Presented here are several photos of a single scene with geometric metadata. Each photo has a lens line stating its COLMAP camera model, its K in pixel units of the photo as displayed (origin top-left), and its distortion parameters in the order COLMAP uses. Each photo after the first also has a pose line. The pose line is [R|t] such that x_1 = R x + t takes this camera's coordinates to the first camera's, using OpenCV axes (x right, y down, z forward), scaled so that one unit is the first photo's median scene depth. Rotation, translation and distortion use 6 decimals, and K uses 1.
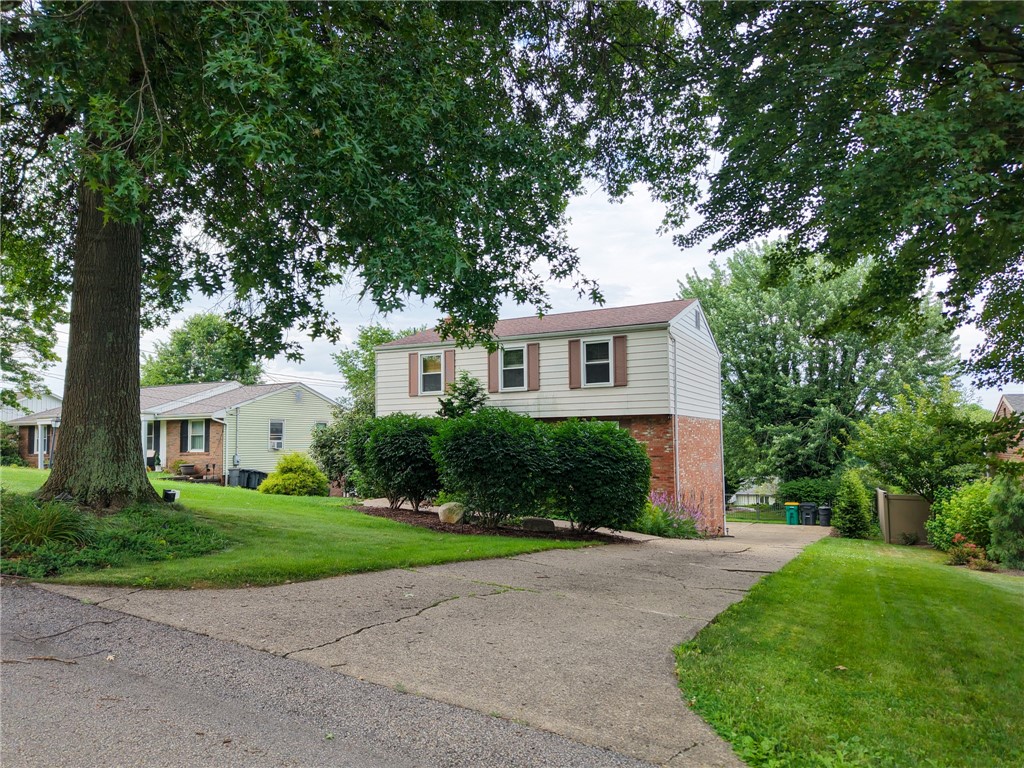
lens RADIAL K [[689.2, 0, 529.5], [0, 689.2, 367.5], [0, 0, 1]] dist [0.057329, -0.069030]
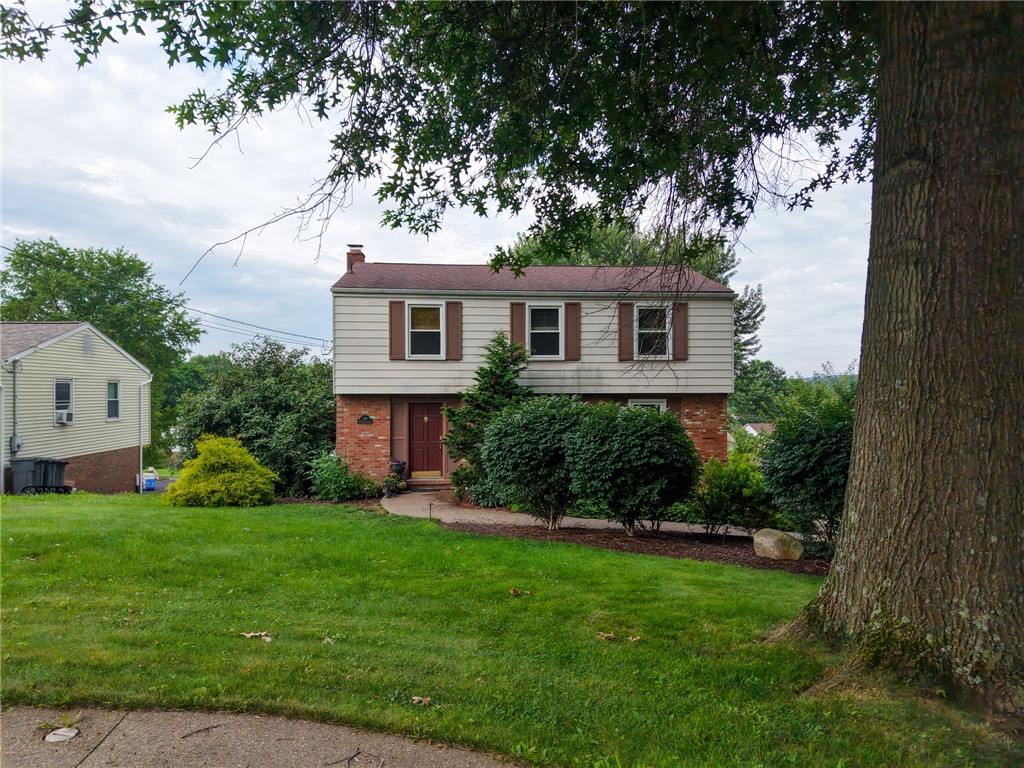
lens RADIAL K [[689.2, 0, 529.5], [0, 689.2, 367.5], [0, 0, 1]] dist [0.057329, -0.069030]
pose [[0.885623, 0.041133, 0.462580, -0.427490], [-0.059761, 0.997882, 0.025681, 0.024395], [-0.460544, -0.050388, 0.886206, 0.300152]]
